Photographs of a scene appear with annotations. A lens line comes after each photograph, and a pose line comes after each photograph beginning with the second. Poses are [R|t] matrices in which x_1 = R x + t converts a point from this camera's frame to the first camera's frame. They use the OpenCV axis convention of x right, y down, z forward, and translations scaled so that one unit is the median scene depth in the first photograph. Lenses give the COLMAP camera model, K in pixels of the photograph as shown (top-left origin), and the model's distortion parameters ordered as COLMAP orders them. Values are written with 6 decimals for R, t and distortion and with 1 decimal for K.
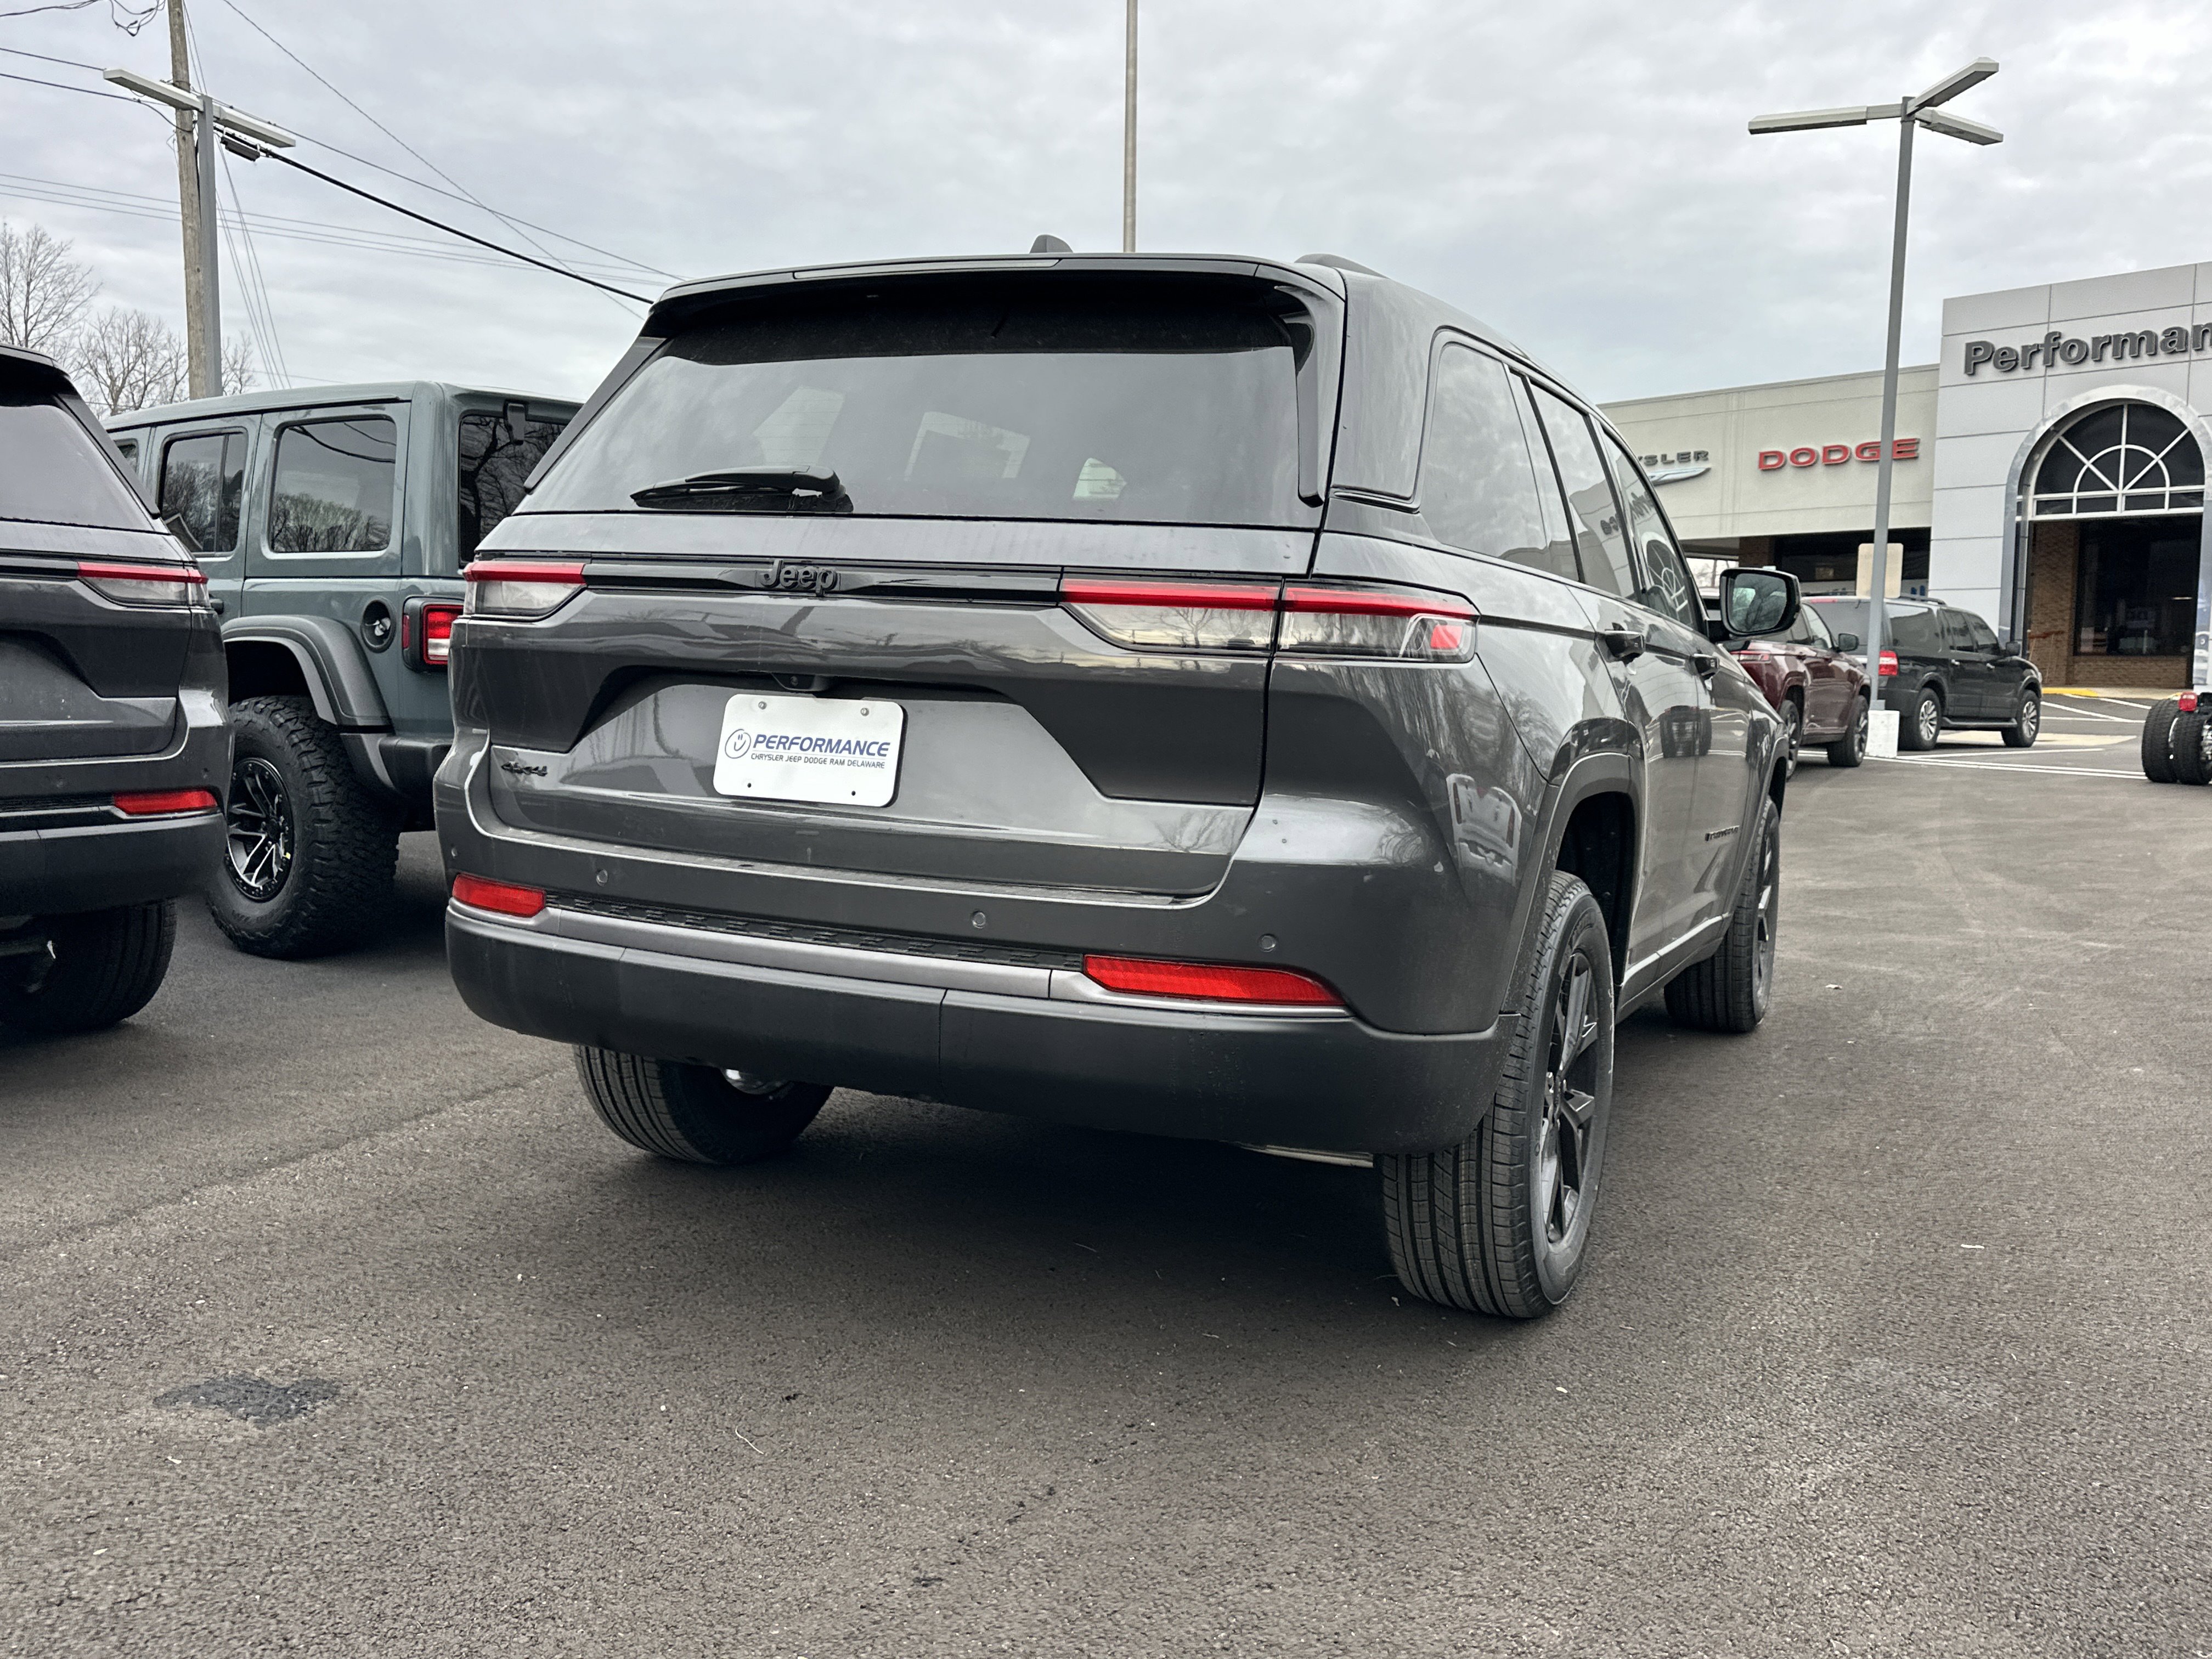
lens RADIAL K [[1978.6, 0, 1106.0], [0, 1978.6, 829.5], [0, 0, 1]] dist [0.018379, -0.000219]
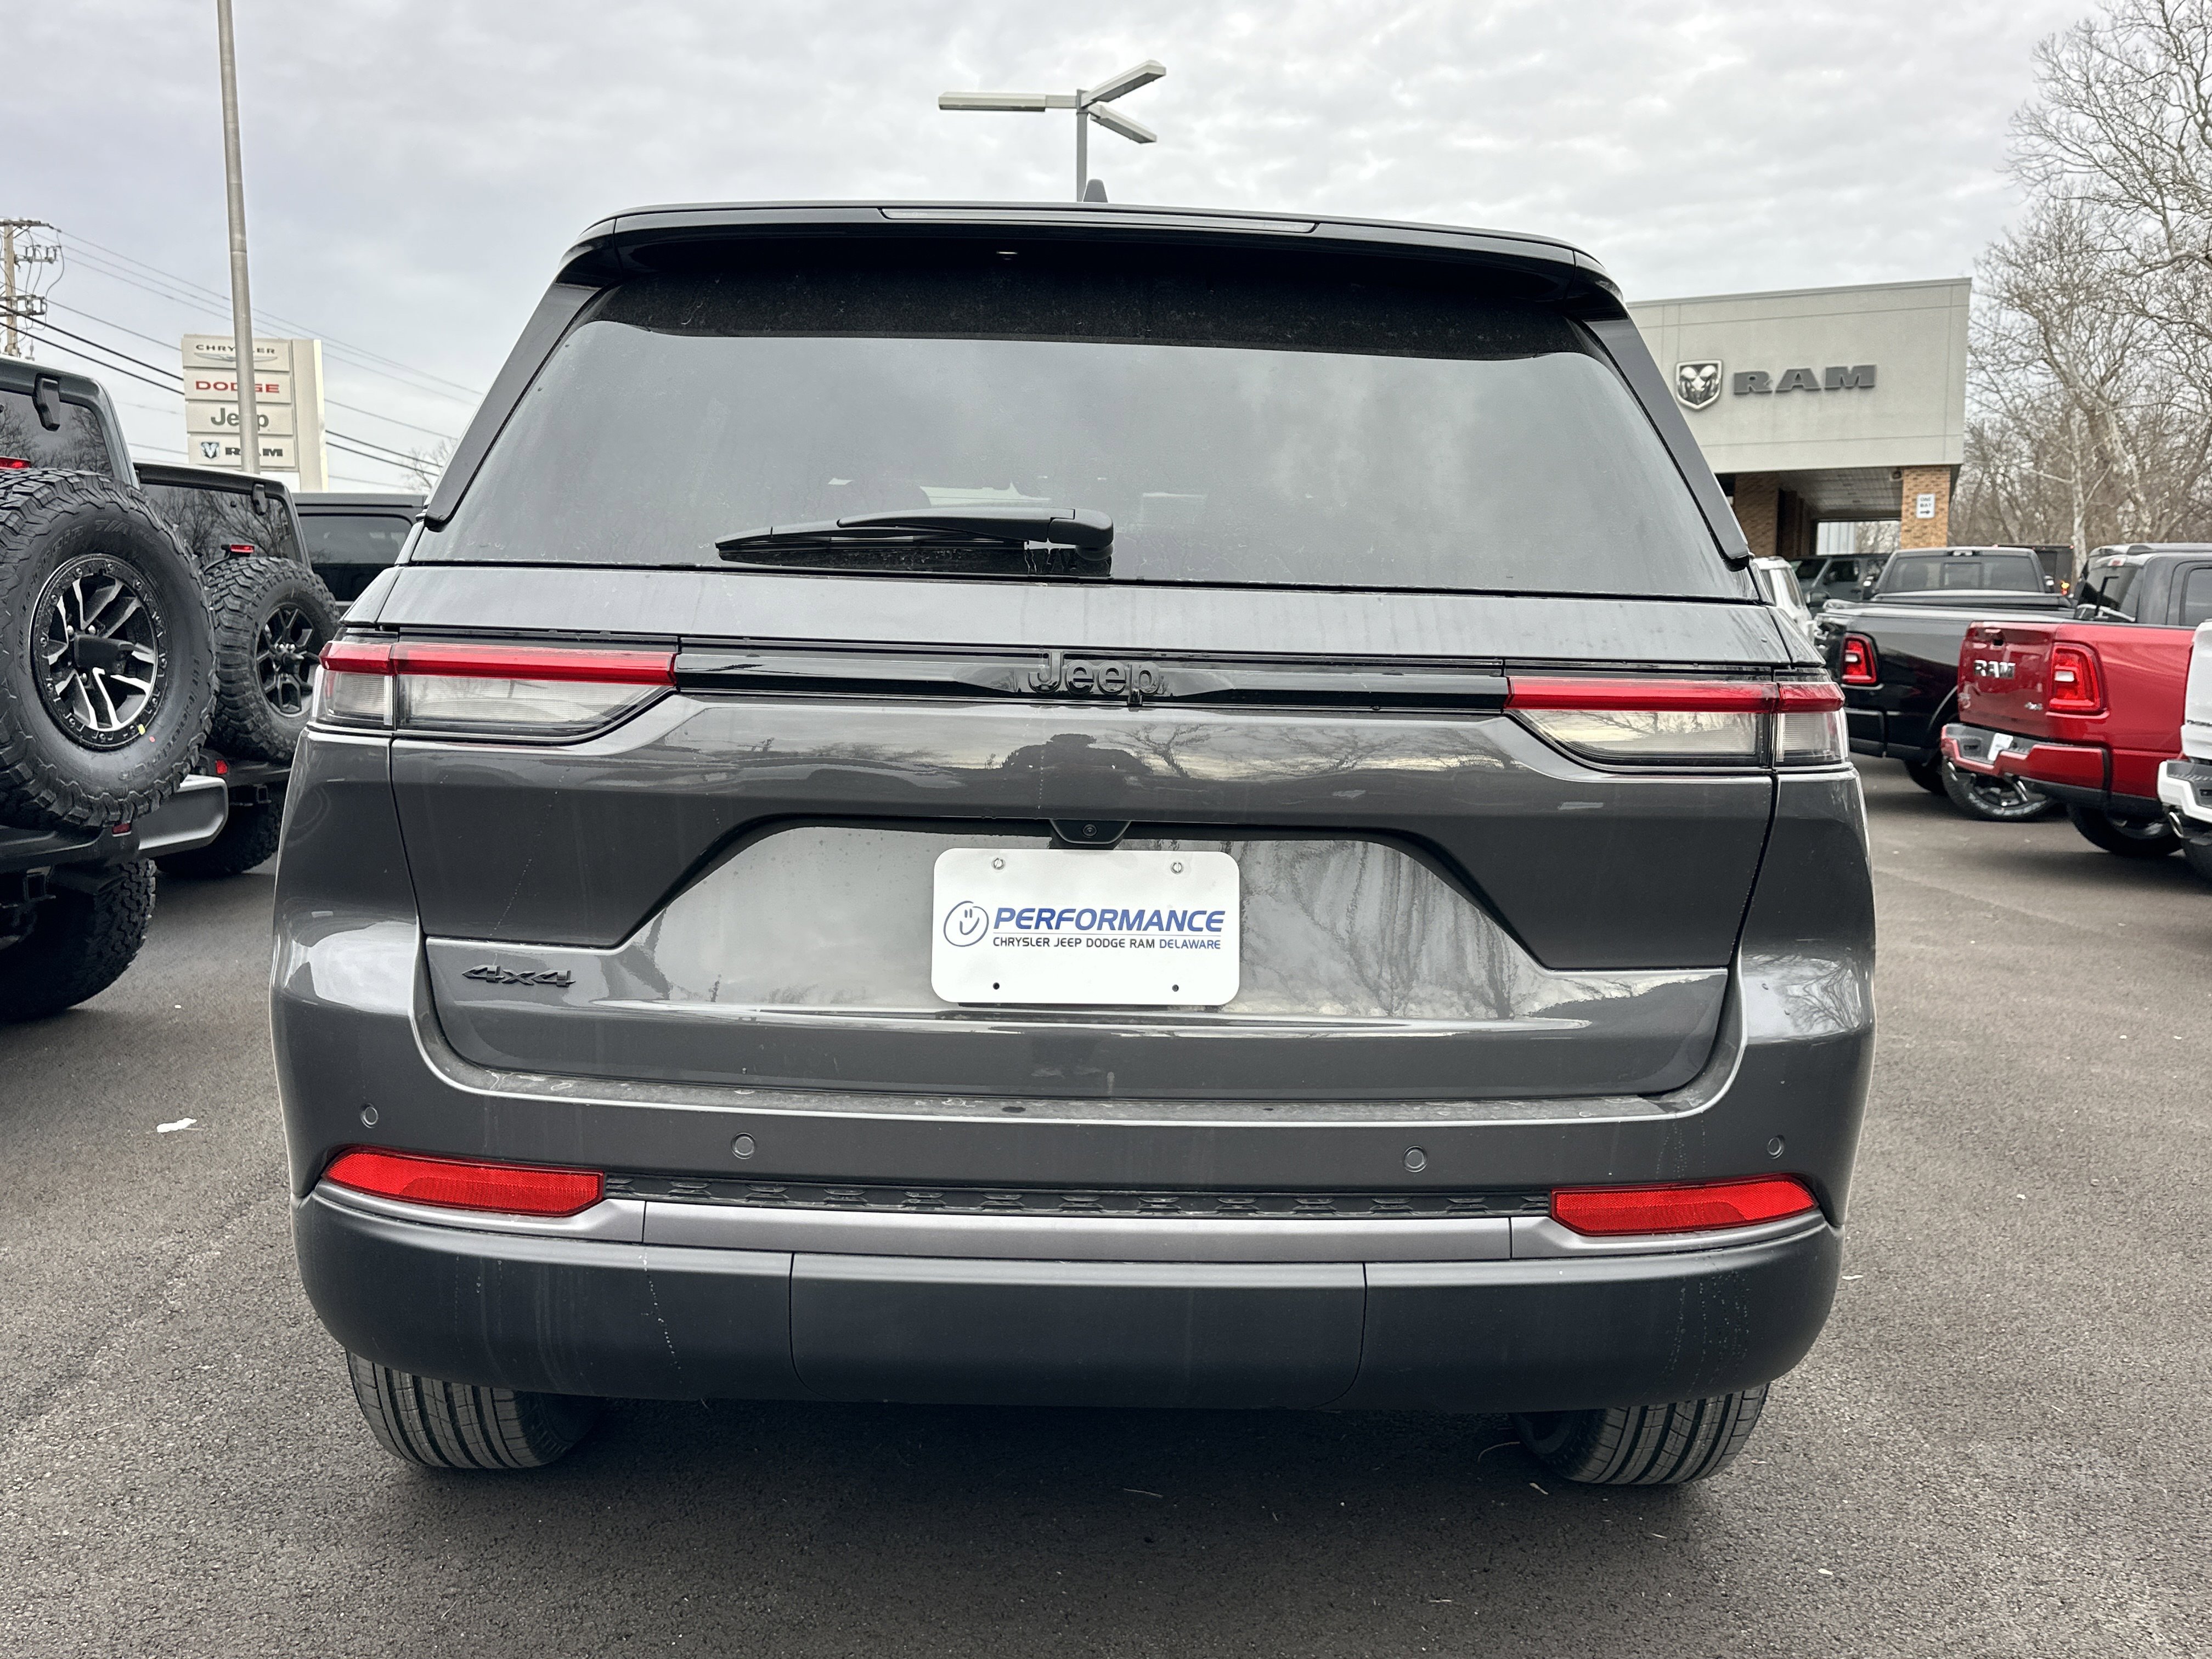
lens RADIAL K [[2006.9, 0, 1039.6], [0, 2006.9, 804.2], [0, 0, 1]] dist [0.145767, -0.363426]
pose [[0.888874, -0.056860, 0.454609, -0.468743], [0.055831, 0.998317, 0.015701, -0.092745], [-0.454736, 0.011425, 0.890553, 0.387298]]
